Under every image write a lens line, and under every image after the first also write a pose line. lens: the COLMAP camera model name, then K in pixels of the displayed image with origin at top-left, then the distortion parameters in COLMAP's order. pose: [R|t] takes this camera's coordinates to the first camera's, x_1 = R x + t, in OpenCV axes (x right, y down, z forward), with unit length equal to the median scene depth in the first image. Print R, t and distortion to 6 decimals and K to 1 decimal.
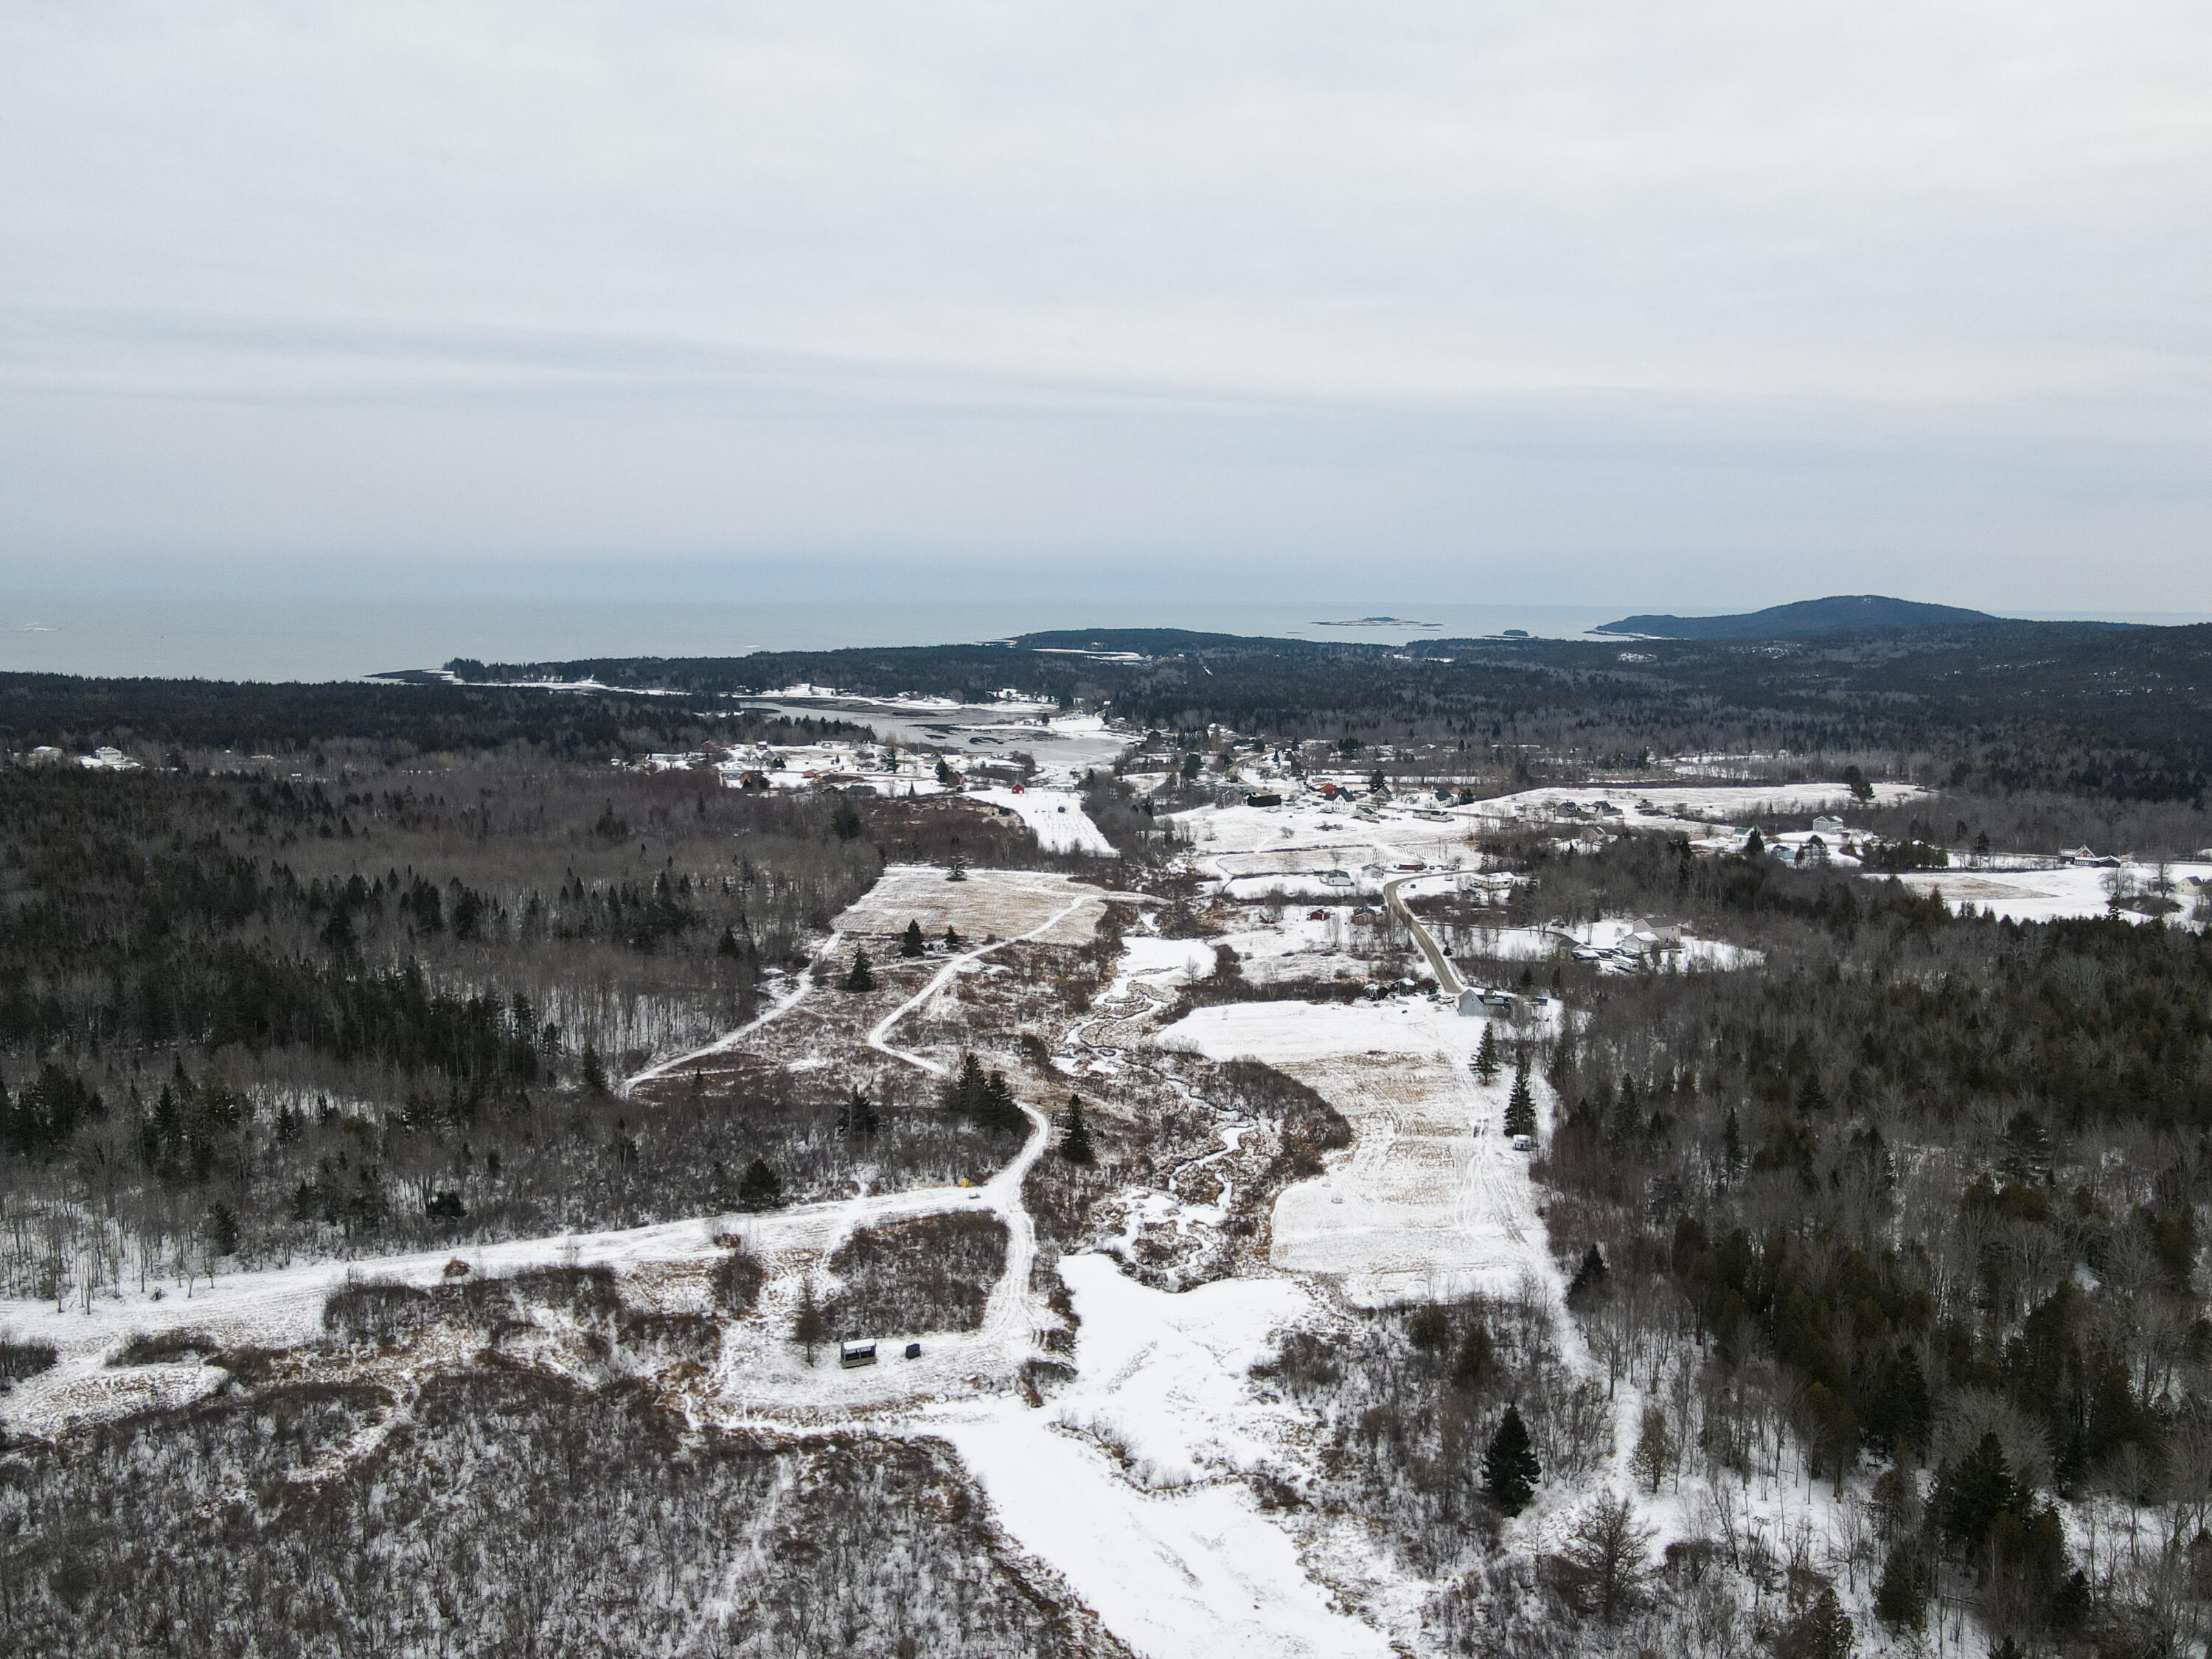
lens RADIAL K [[1624.4, 0, 1123.3], [0, 1624.4, 829.2], [0, 0, 1]] dist [0.001678, 0.020926]
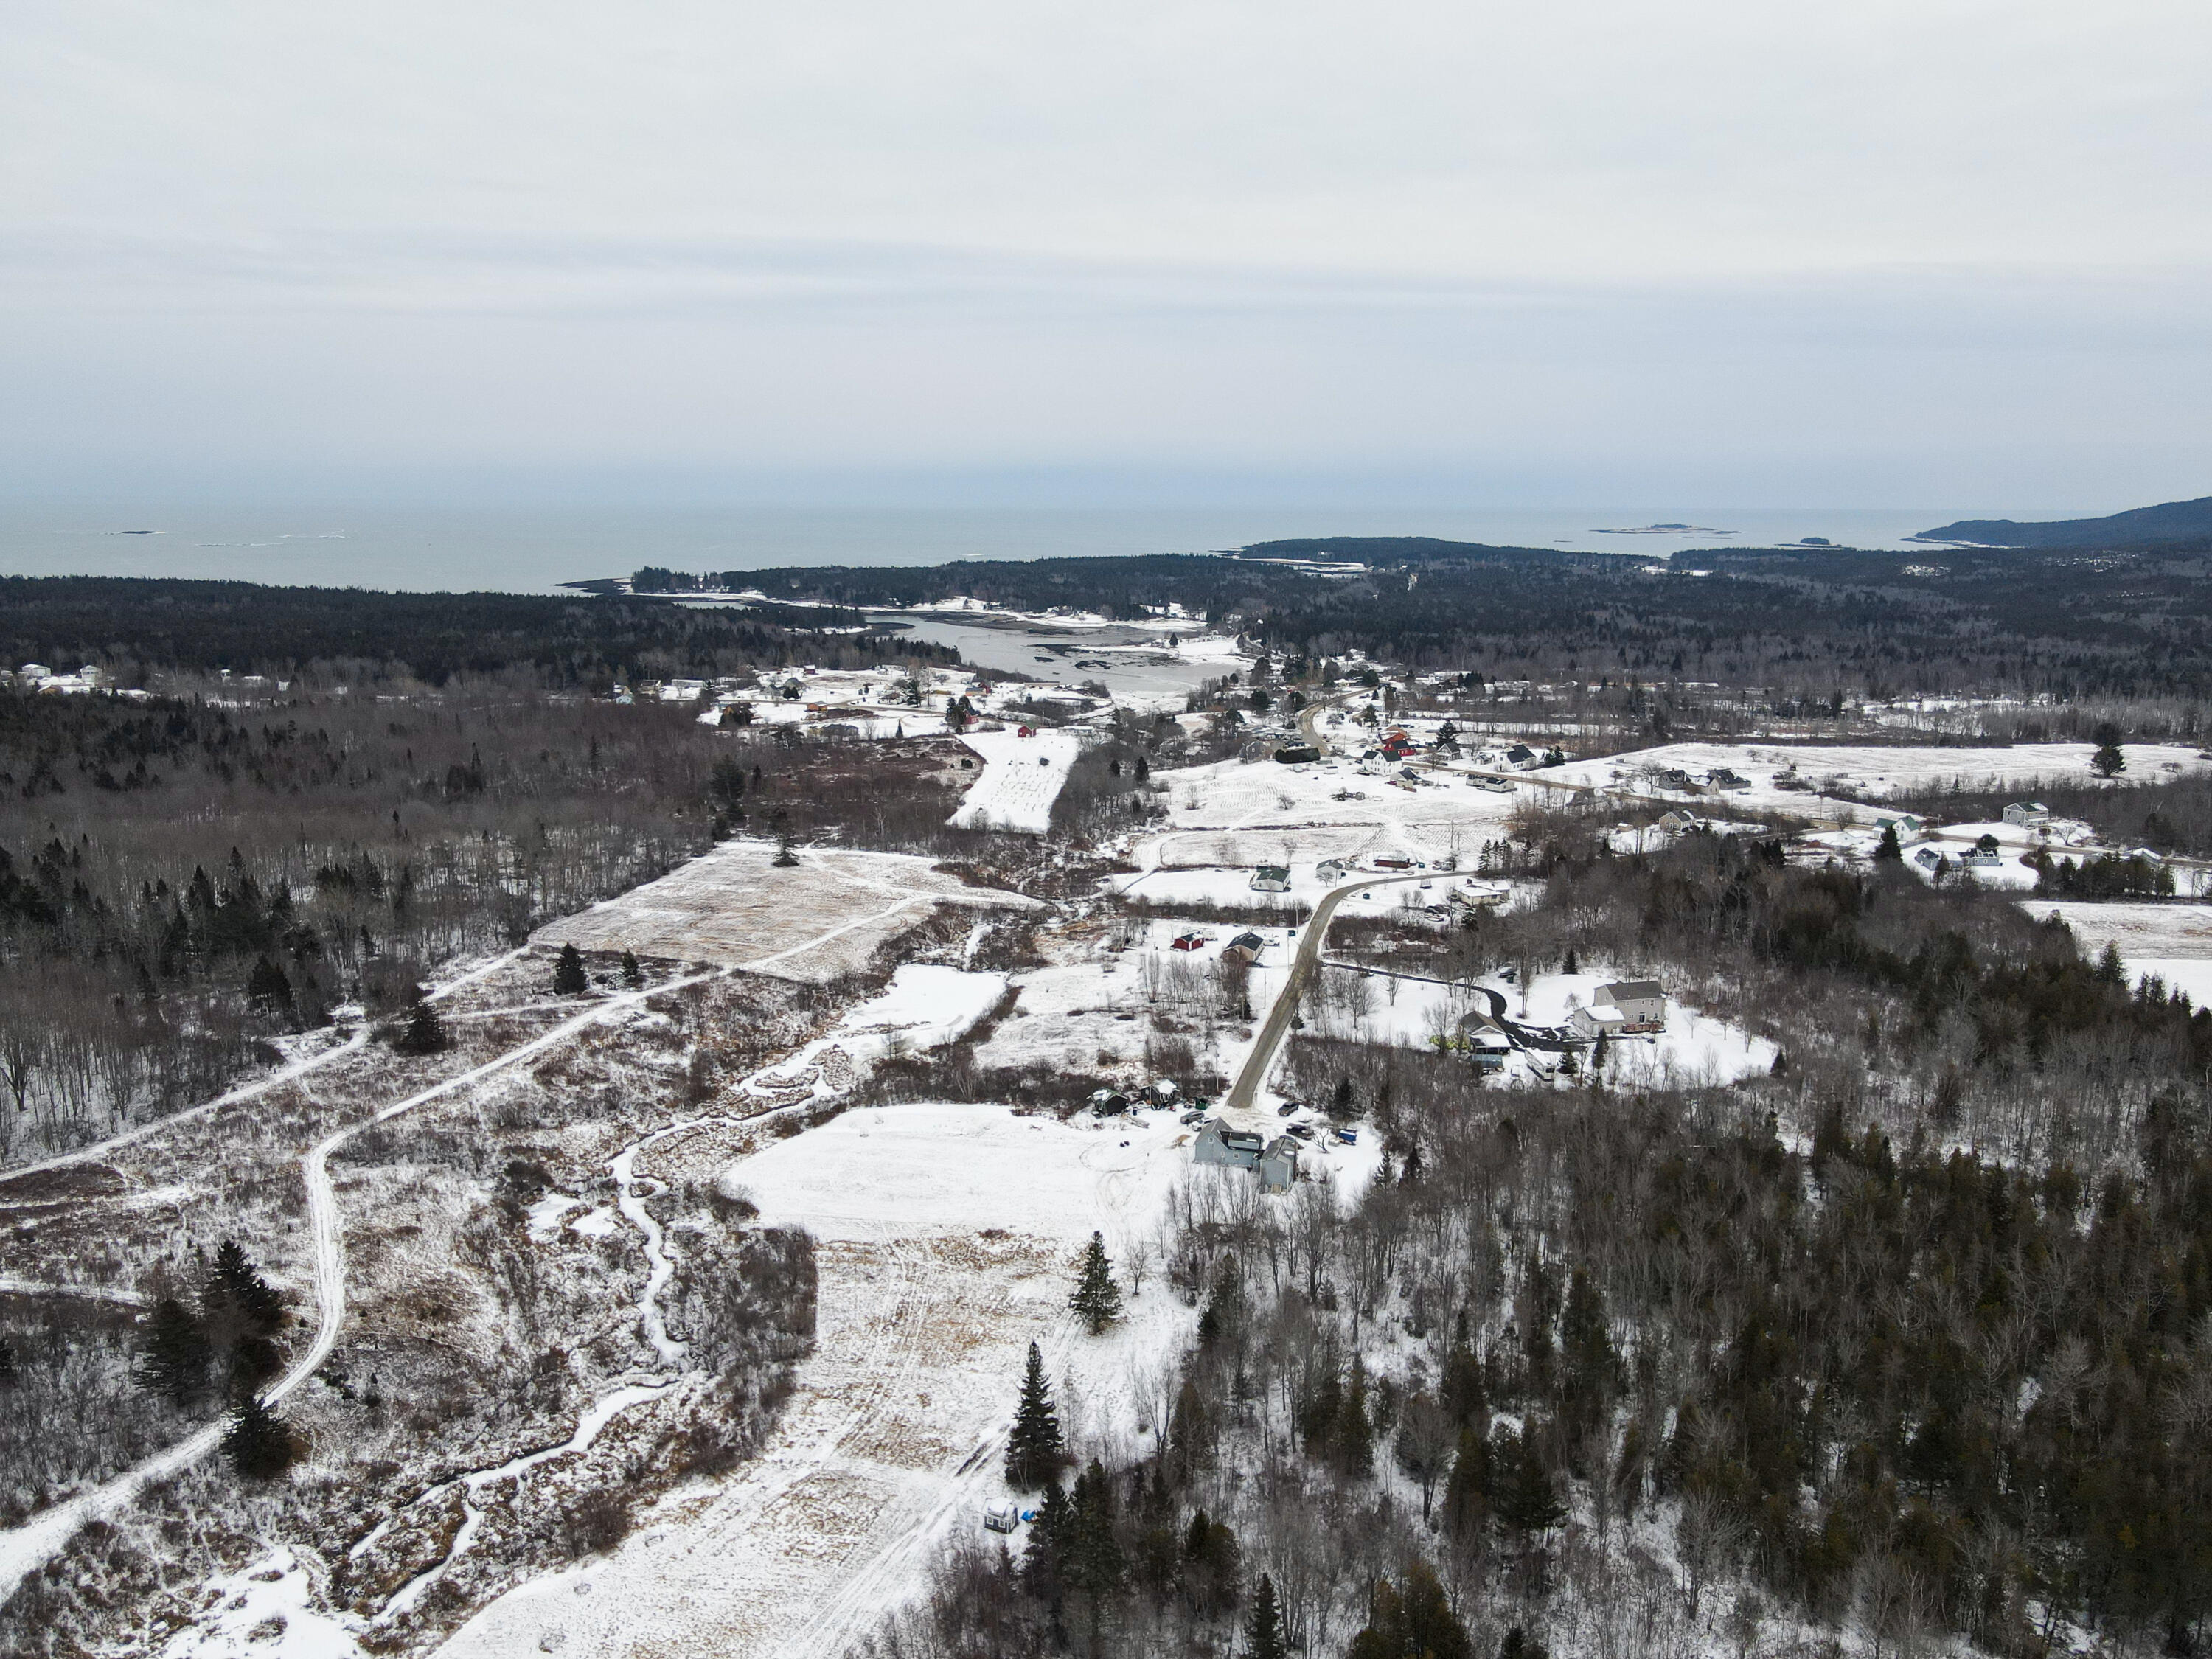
lens RADIAL K [[1624.4, 0, 1123.3], [0, 1624.4, 829.2], [0, 0, 1]] dist [0.001678, 0.020926]
pose [[0.984135, 0.031827, -0.174543, 0.116629], [-0.021975, 0.998069, 0.058091, -0.021134], [0.176055, -0.053334, 0.982934, 0.151360]]
